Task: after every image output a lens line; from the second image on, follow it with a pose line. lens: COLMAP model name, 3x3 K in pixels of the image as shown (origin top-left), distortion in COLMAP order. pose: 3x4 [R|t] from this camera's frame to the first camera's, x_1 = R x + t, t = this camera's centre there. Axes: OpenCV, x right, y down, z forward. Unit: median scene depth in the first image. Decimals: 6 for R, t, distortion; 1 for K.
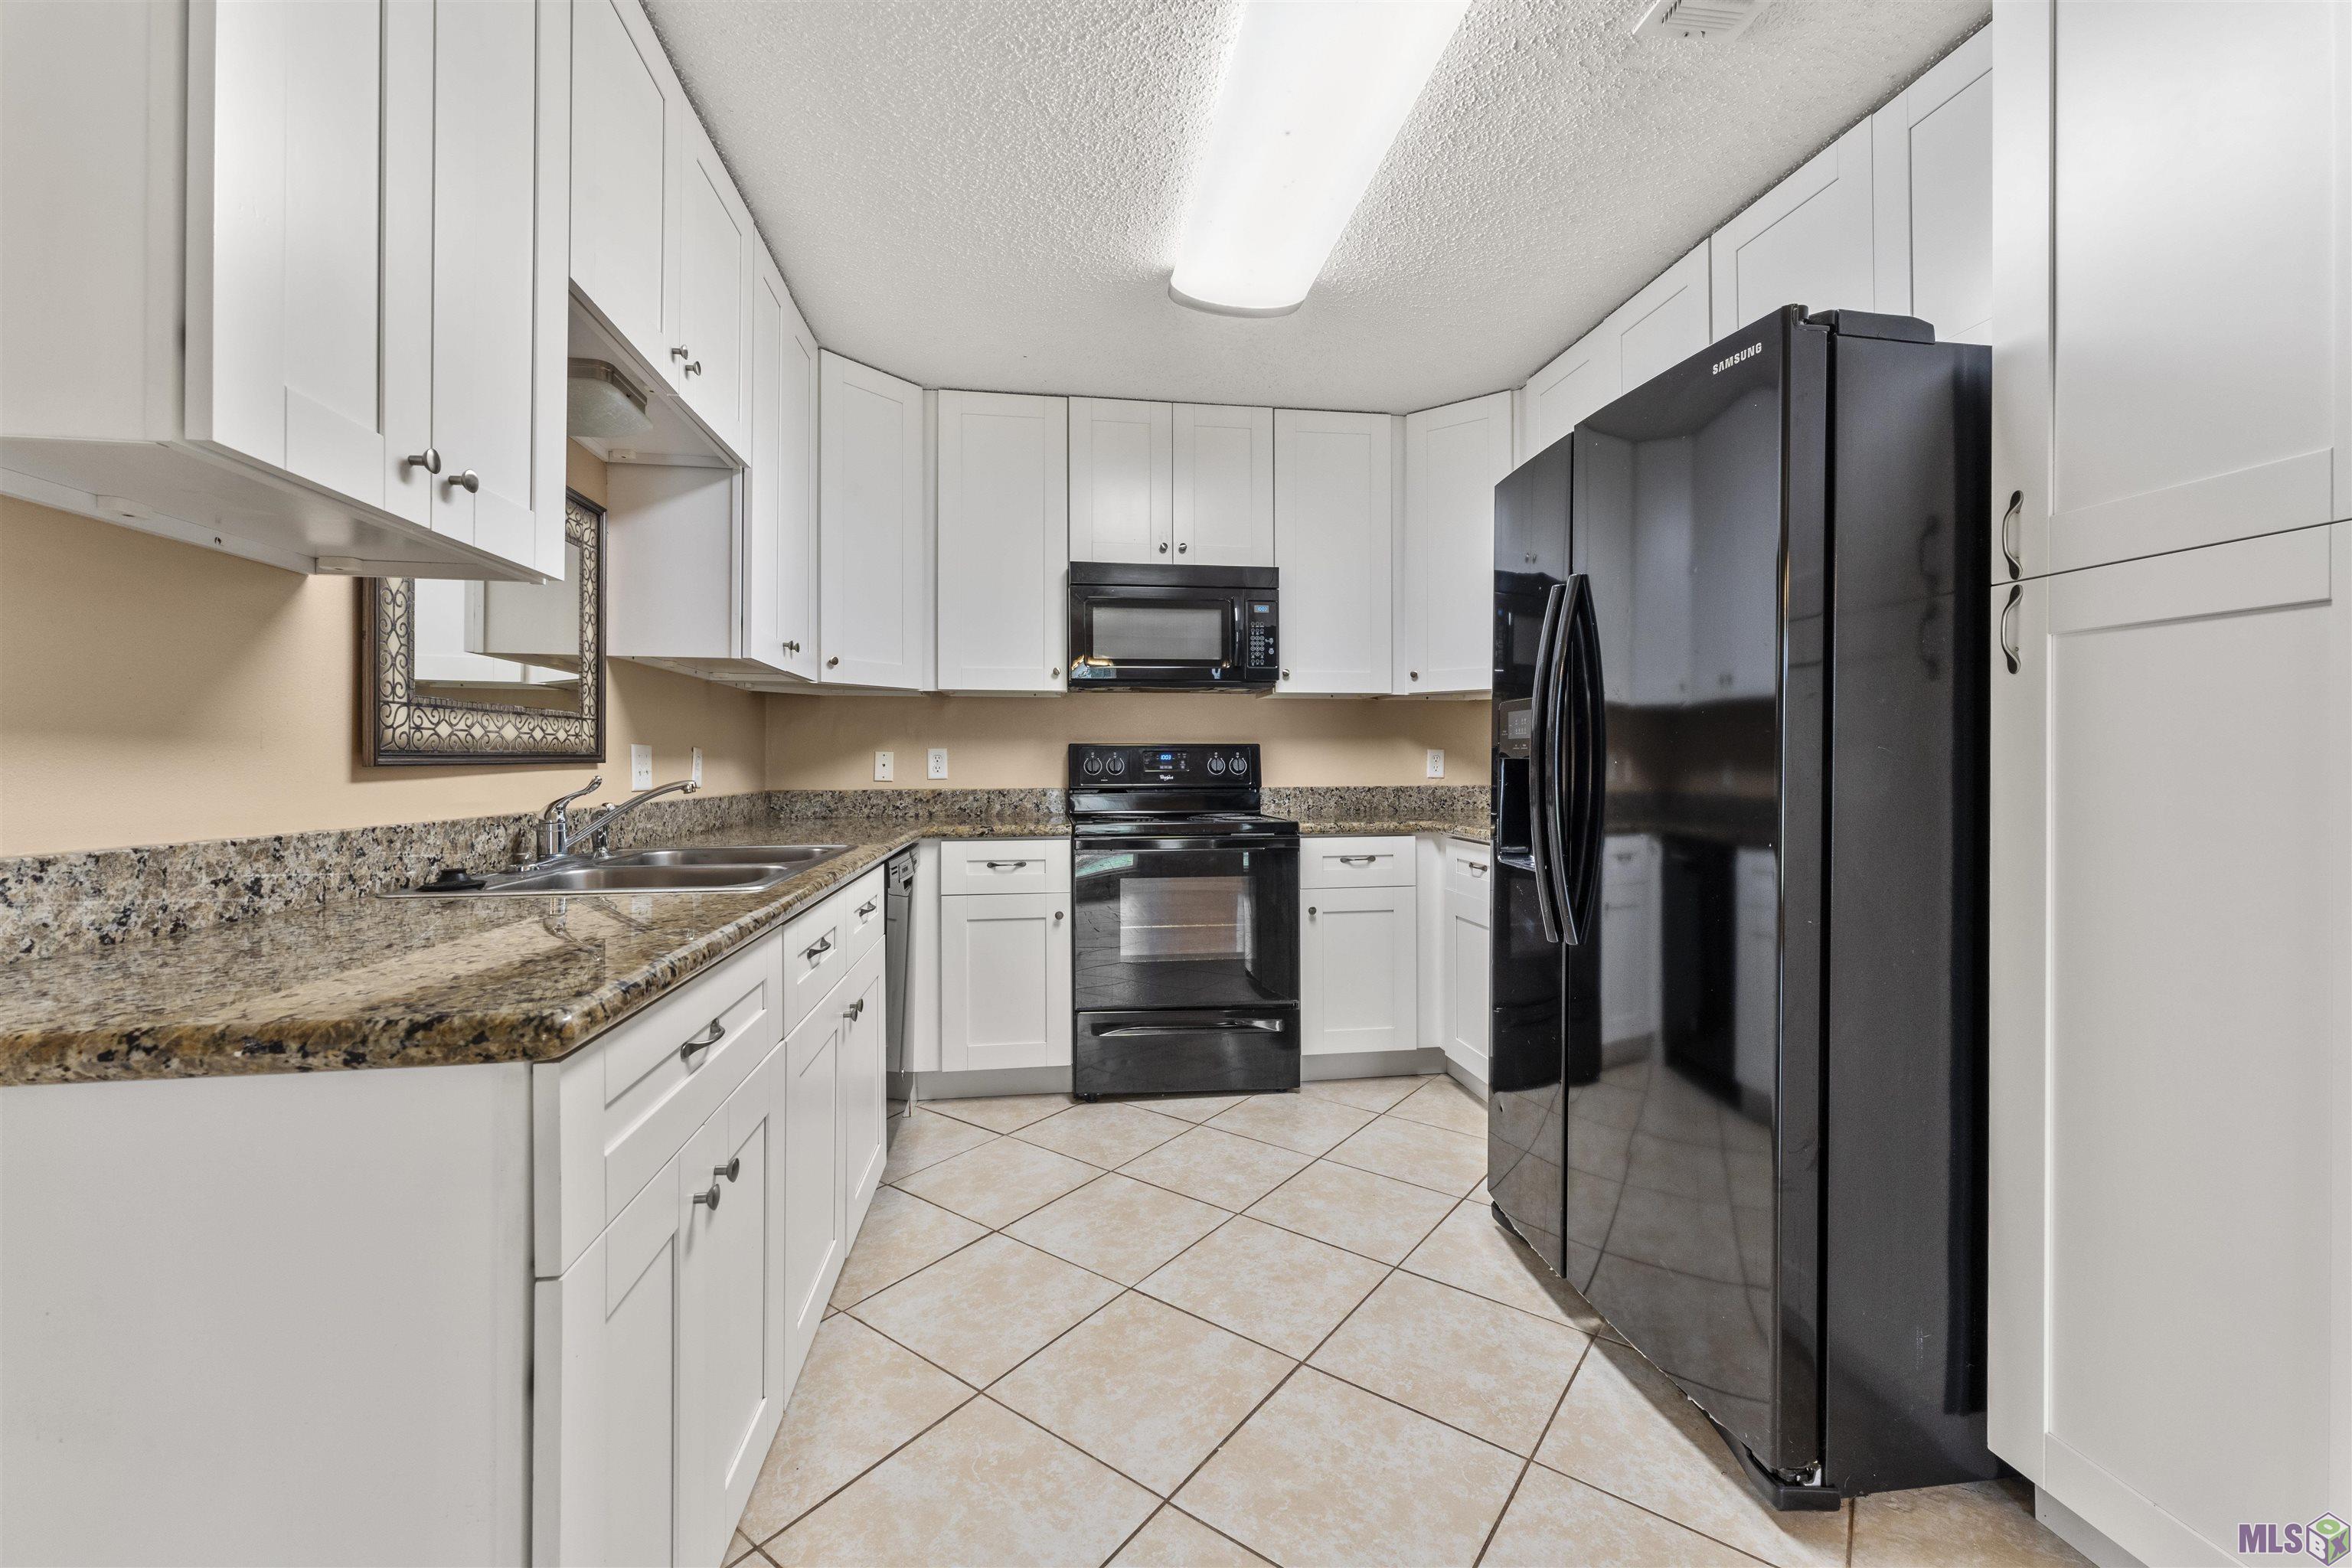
lens RADIAL K [[952.2, 0, 1177.2], [0, 952.2, 771.4], [0, 0, 1]] dist [-0.008053, 0.000454]
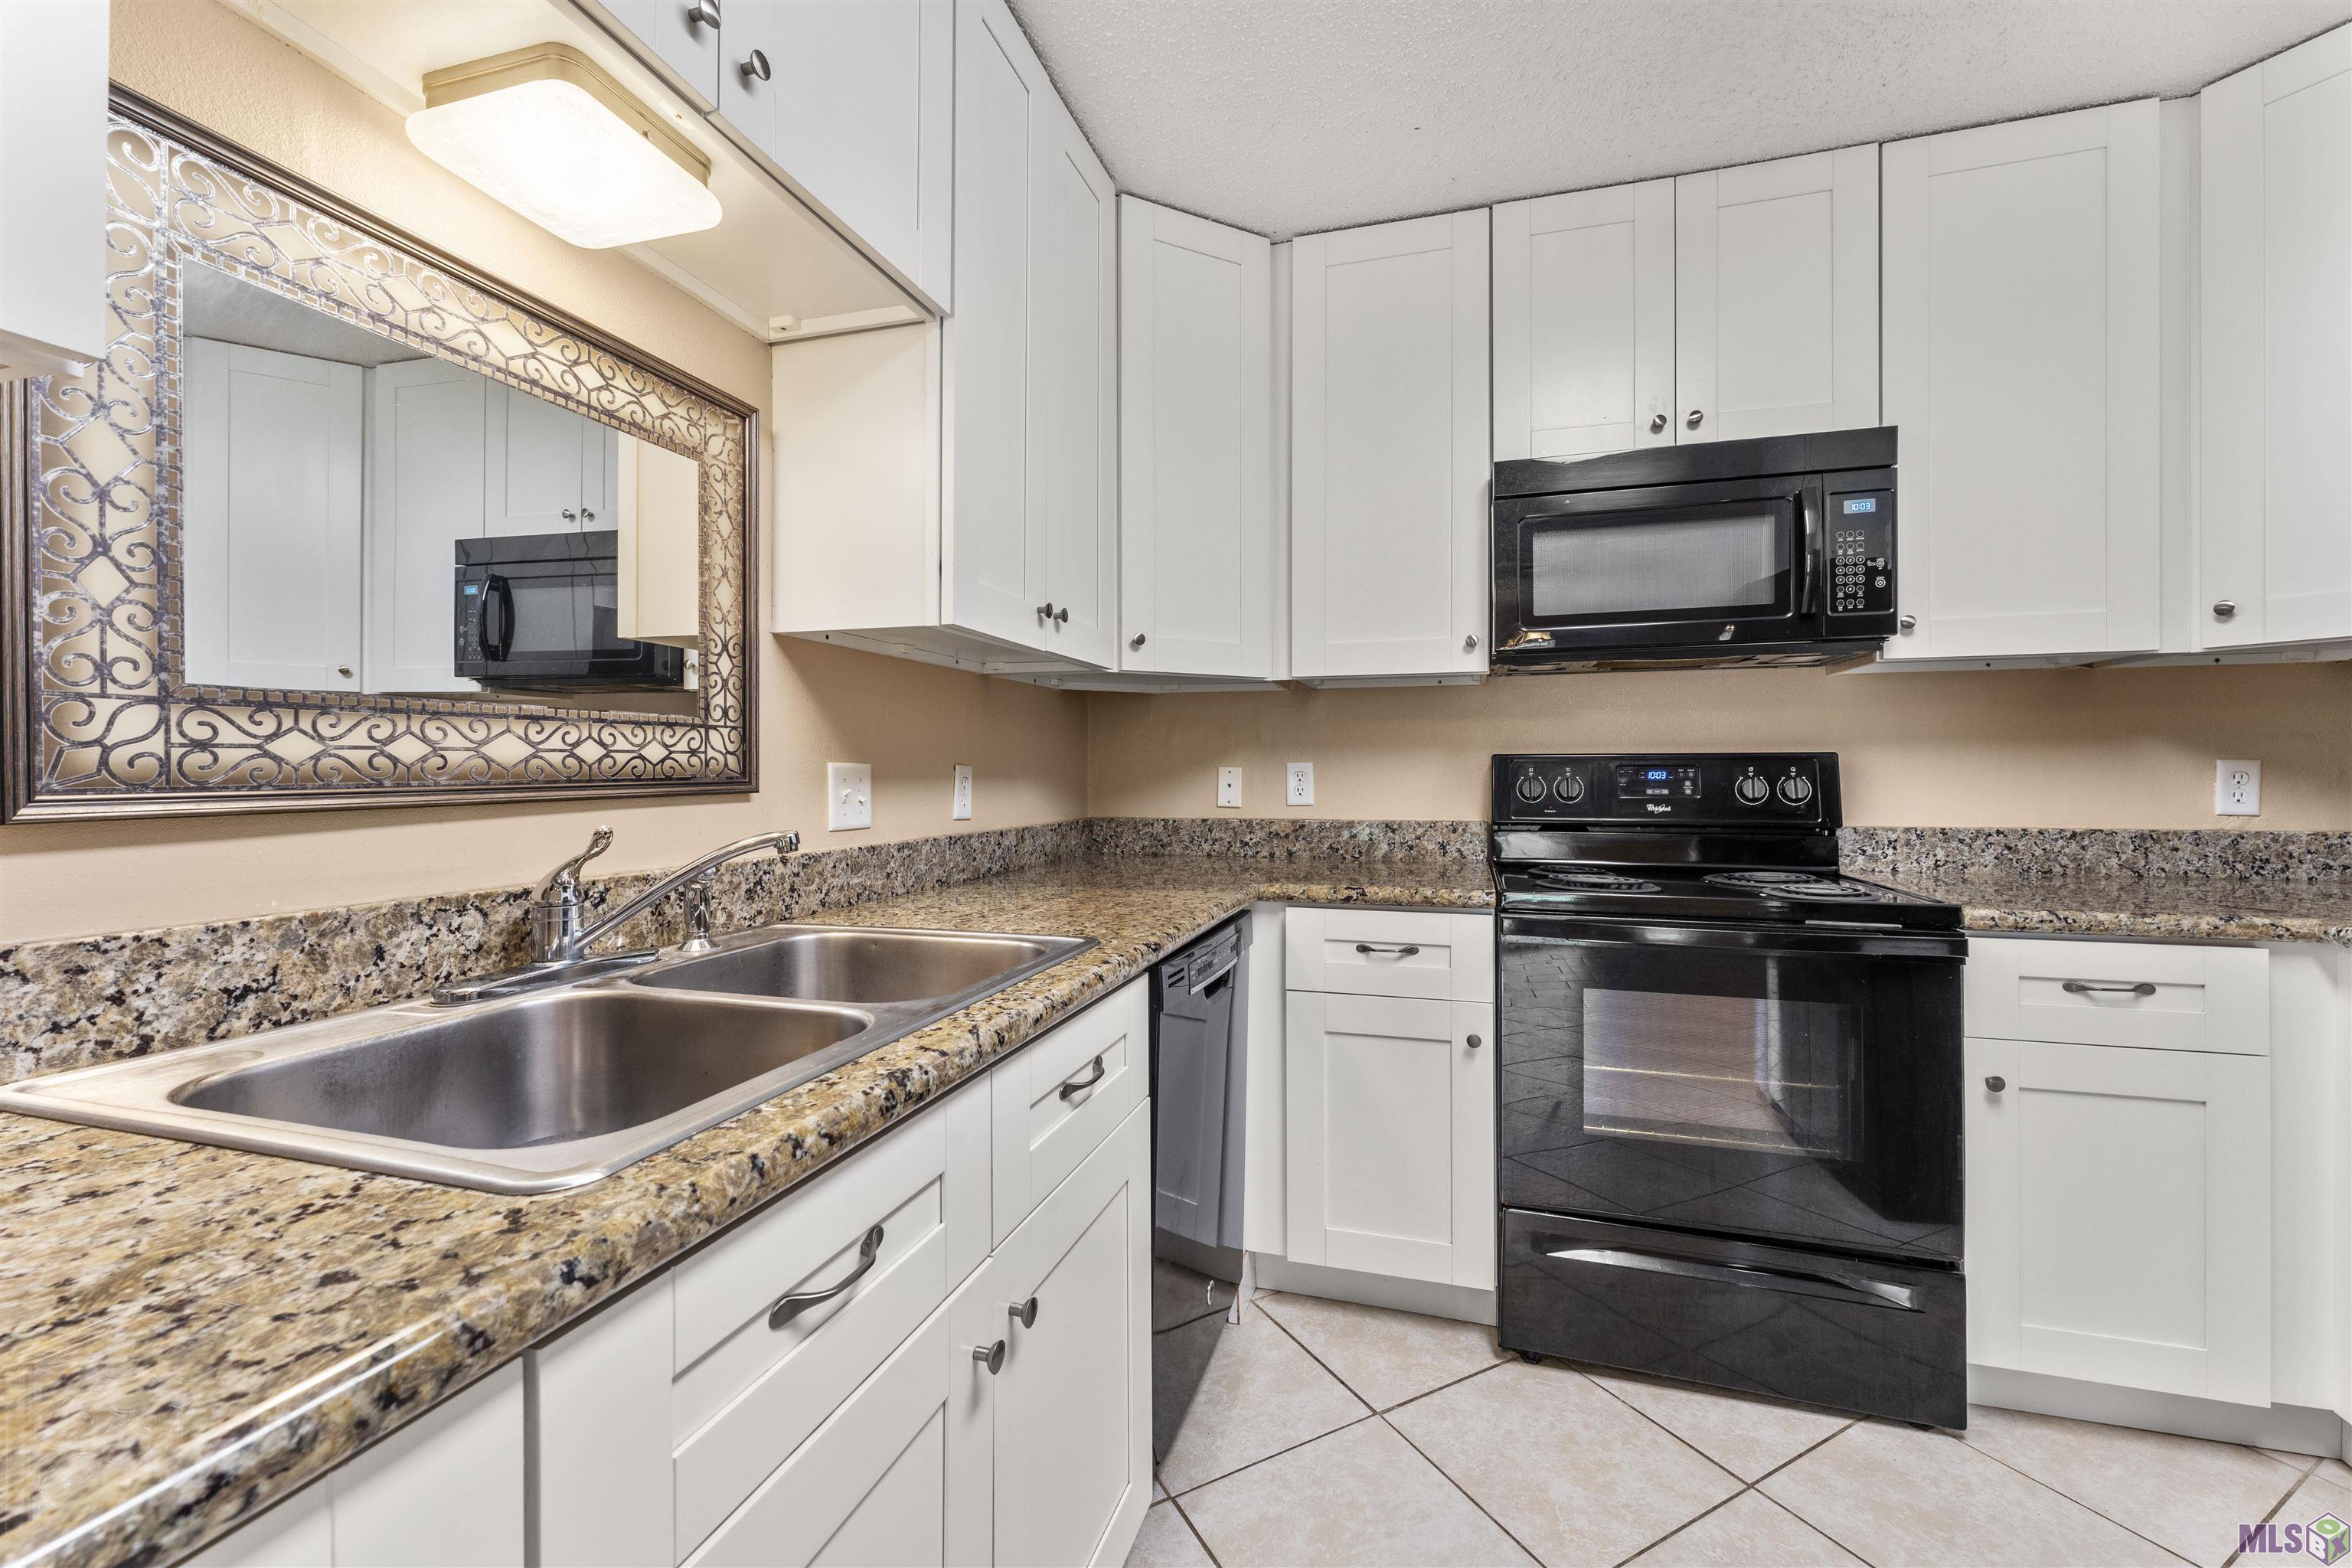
lens RADIAL K [[952.2, 0, 1174.2], [0, 952.2, 774.3], [0, 0, 1]] dist [-0.008053, 0.000454]
pose [[0.906262, 0.001004, -0.422716, -0.040583], [-0.002970, 0.999988, -0.003994, -0.013999], [0.422706, 0.004875, 0.906254, 0.362209]]
